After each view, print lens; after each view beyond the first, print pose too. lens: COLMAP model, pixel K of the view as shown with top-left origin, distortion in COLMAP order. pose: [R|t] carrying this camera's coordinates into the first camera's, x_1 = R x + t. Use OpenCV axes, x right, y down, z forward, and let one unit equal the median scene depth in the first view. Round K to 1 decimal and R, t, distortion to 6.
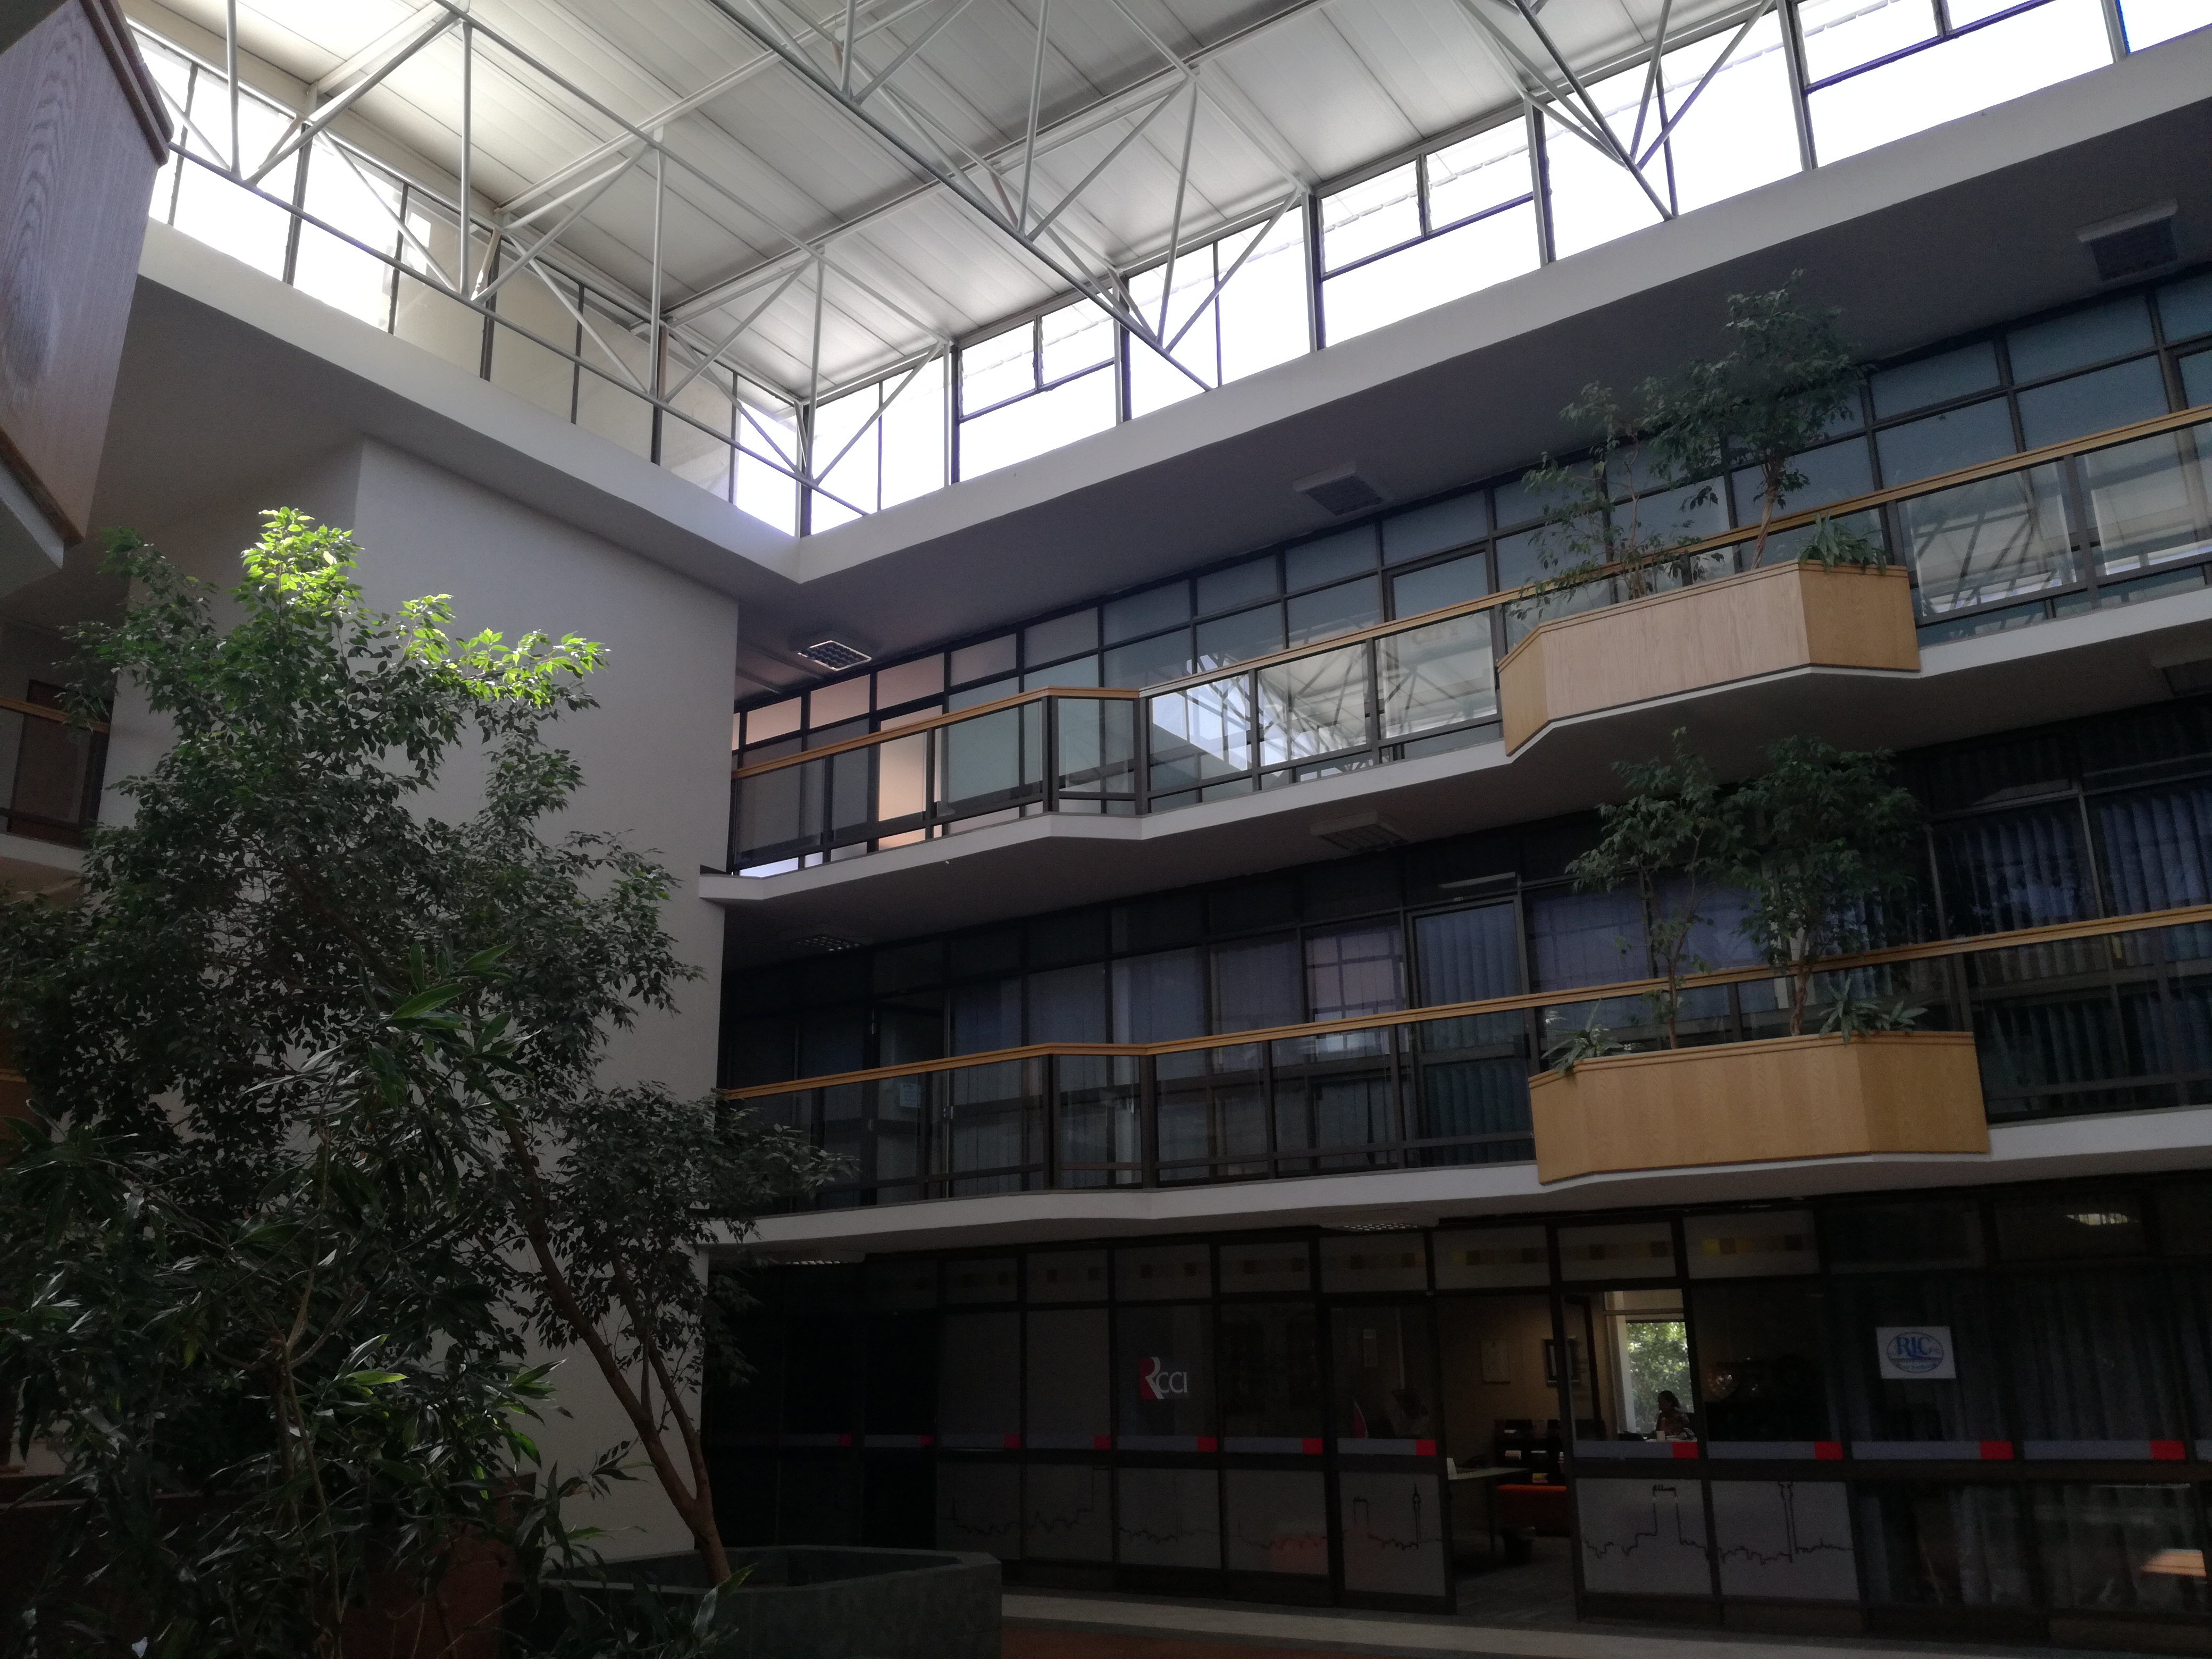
lens RADIAL K [[1793.2, 0, 1115.8], [0, 1793.2, 836.5], [0, 0, 1]] dist [0.122478, -0.239345]
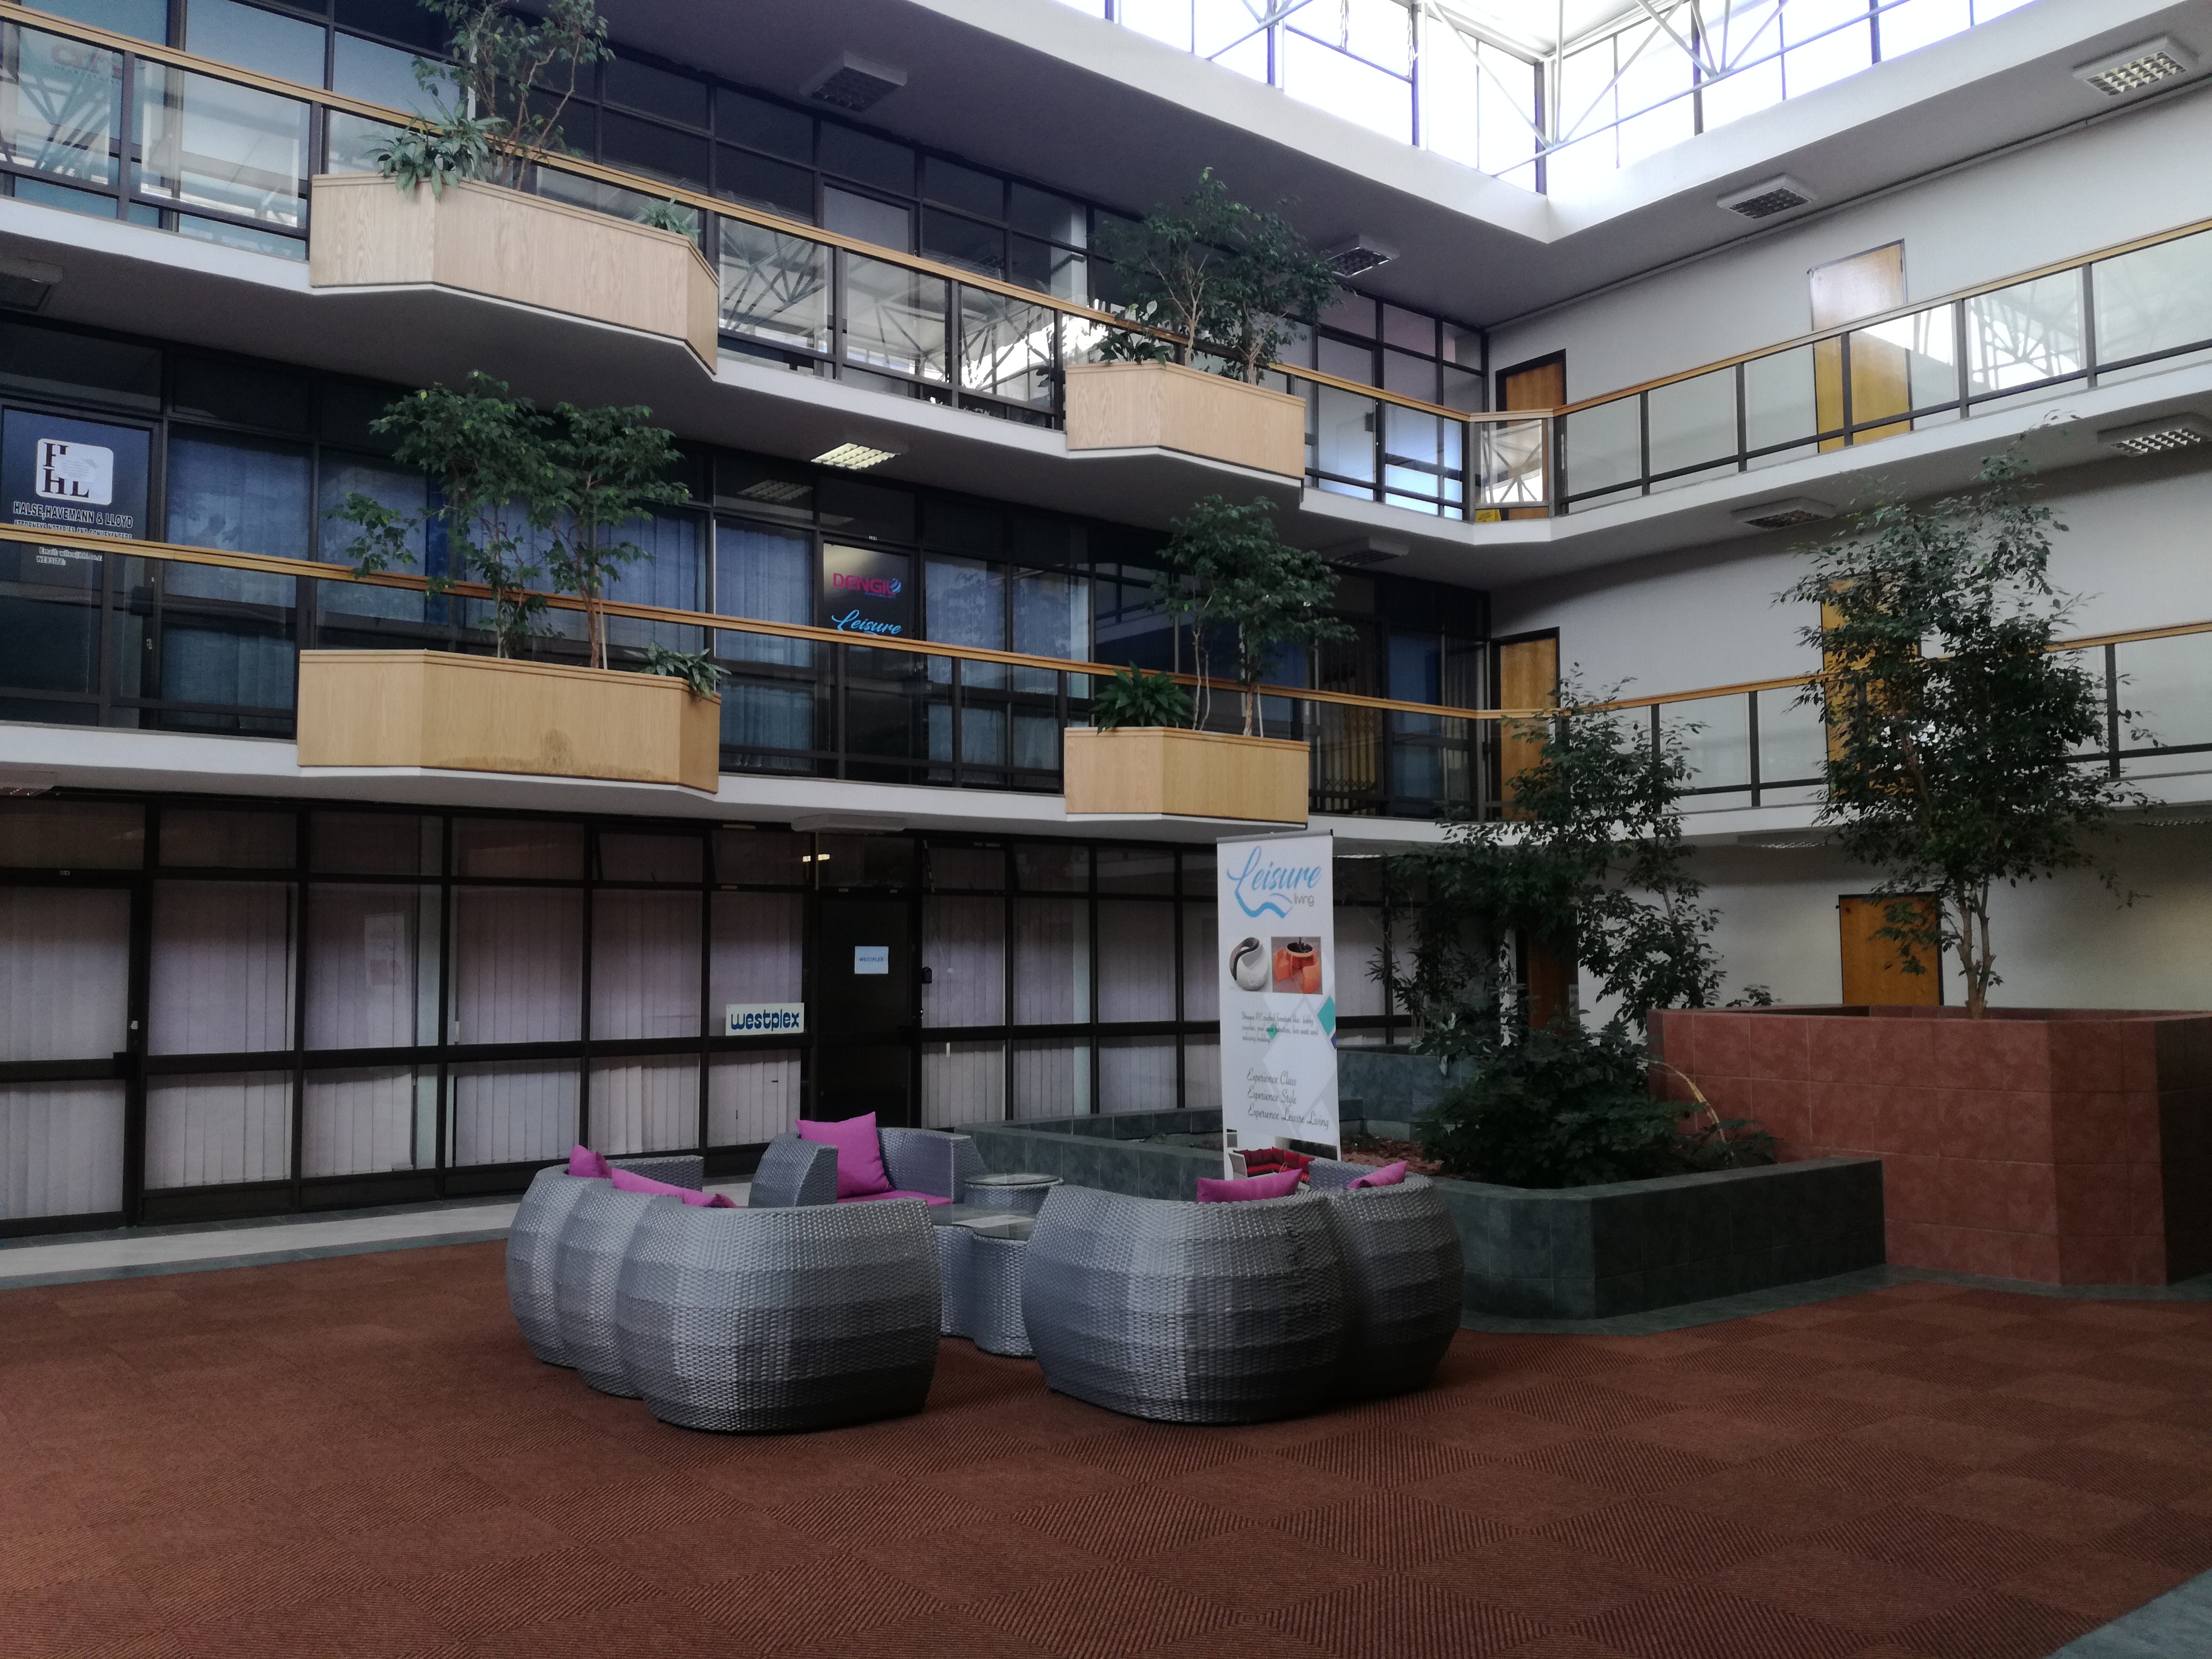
lens RADIAL K [[1793.2, 0, 1115.8], [0, 1793.2, 836.5], [0, 0, 1]] dist [0.122478, -0.239345]
pose [[0.289814, 0.083305, 0.953451, -0.585144], [-0.277522, 0.960719, 0.000416, 0.125382], [-0.915964, -0.264724, 0.301548, 0.383898]]
